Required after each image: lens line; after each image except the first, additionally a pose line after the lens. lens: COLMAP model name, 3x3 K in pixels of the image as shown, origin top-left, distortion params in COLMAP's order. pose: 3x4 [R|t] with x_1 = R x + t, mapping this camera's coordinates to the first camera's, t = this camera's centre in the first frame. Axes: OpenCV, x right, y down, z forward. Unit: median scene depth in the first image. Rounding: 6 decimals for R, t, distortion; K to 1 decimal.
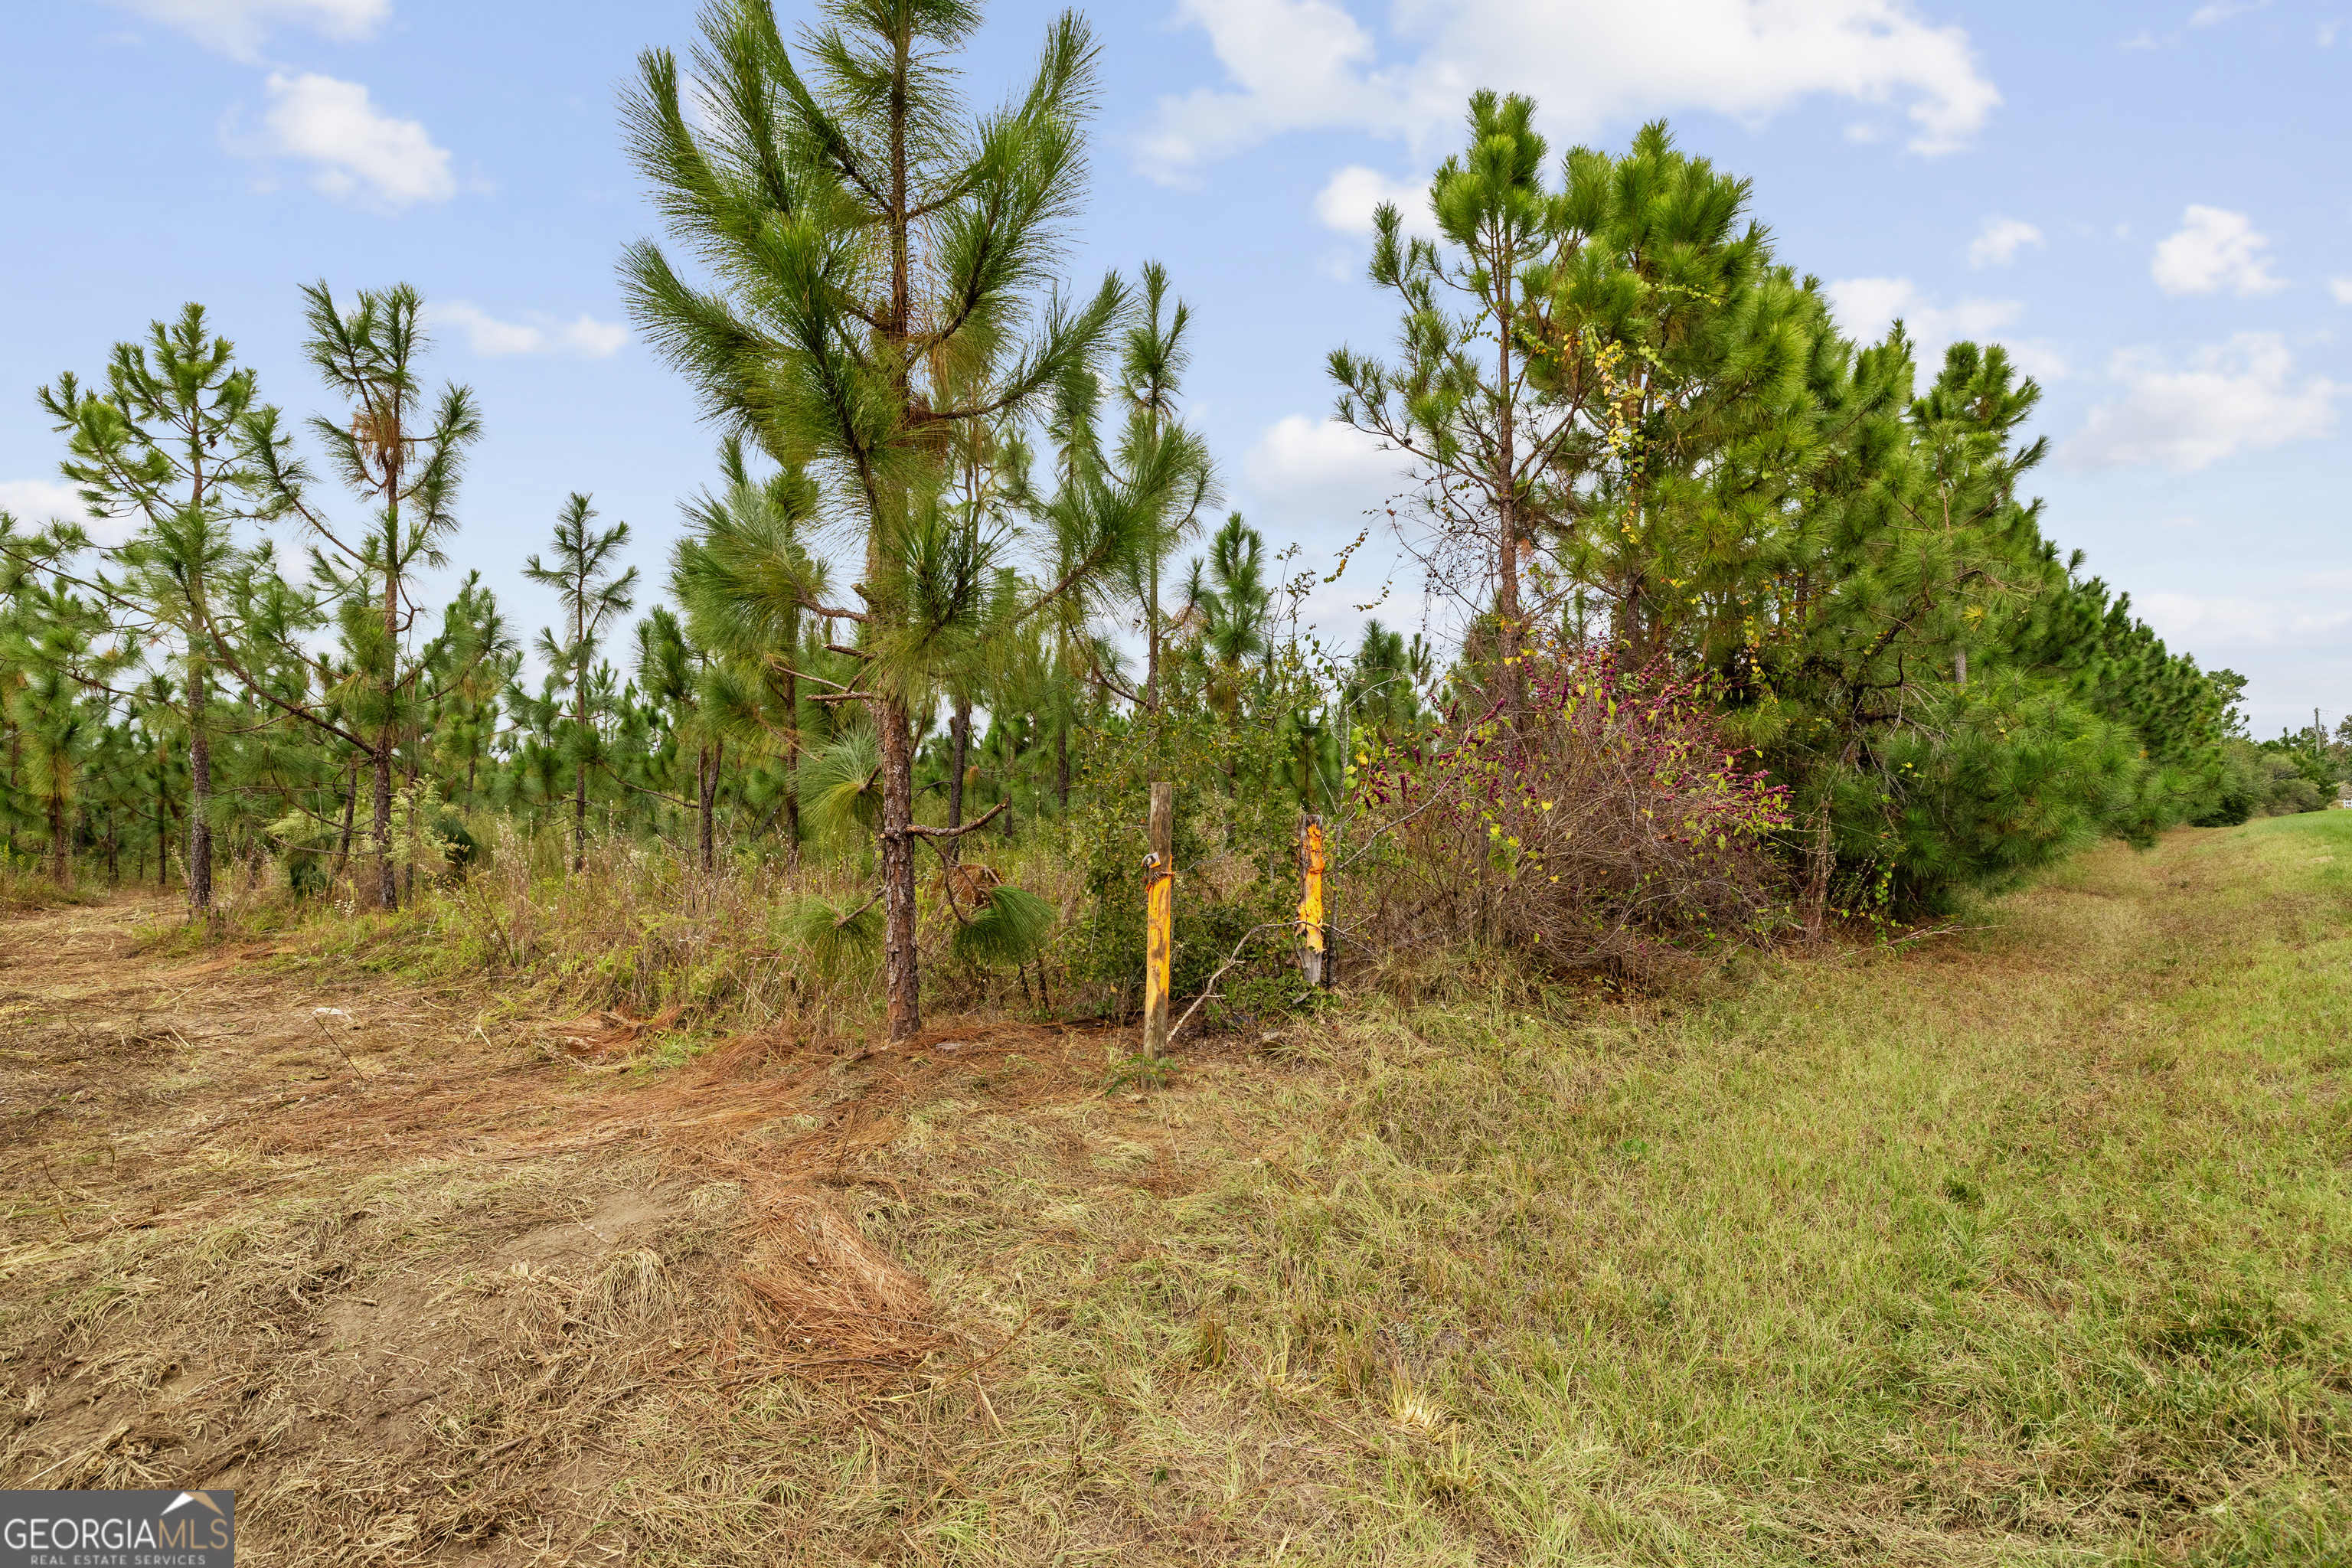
lens RADIAL K [[1014.4, 0, 1172.8], [0, 1014.4, 796.7], [0, 0, 1]] dist [0.001734, 0.000583]
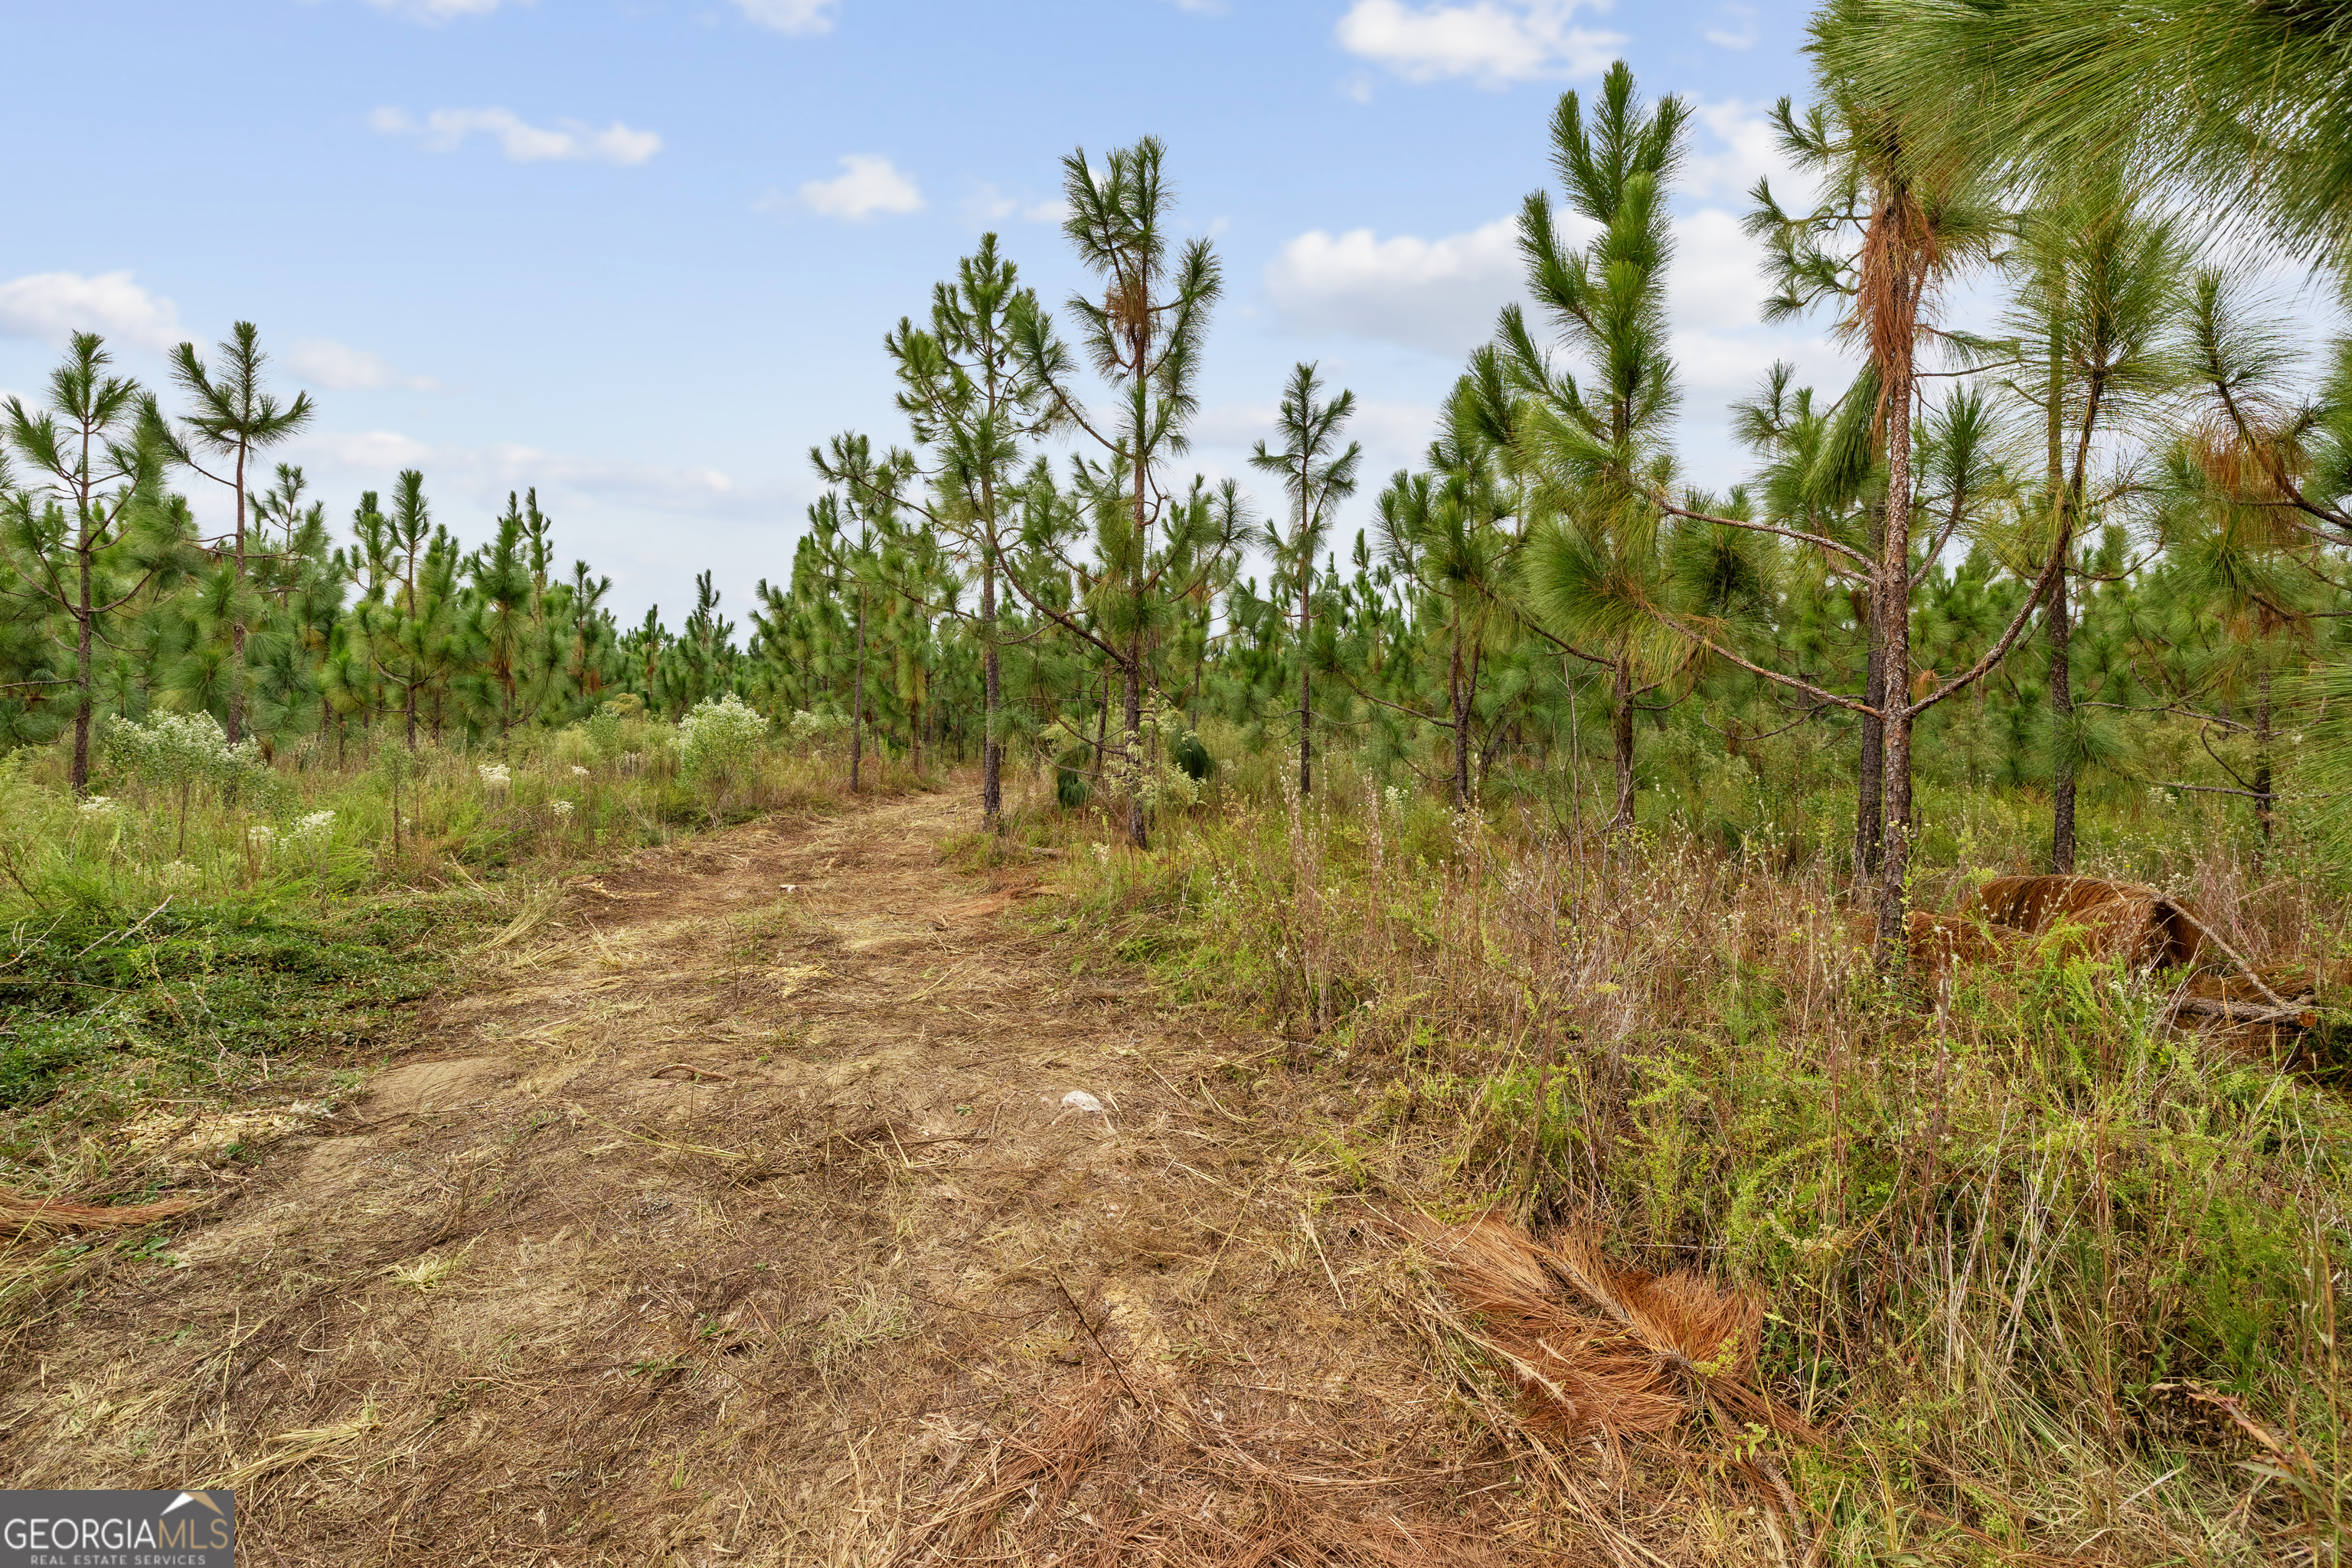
lens RADIAL K [[1014.4, 0, 1172.8], [0, 1014.4, 796.7], [0, 0, 1]] dist [0.001734, 0.000583]
pose [[0.818466, 0.064268, -0.570949, -0.184771], [-0.007082, 0.994777, 0.101824, -0.013336], [0.574511, -0.079296, 0.814647, 0.226198]]
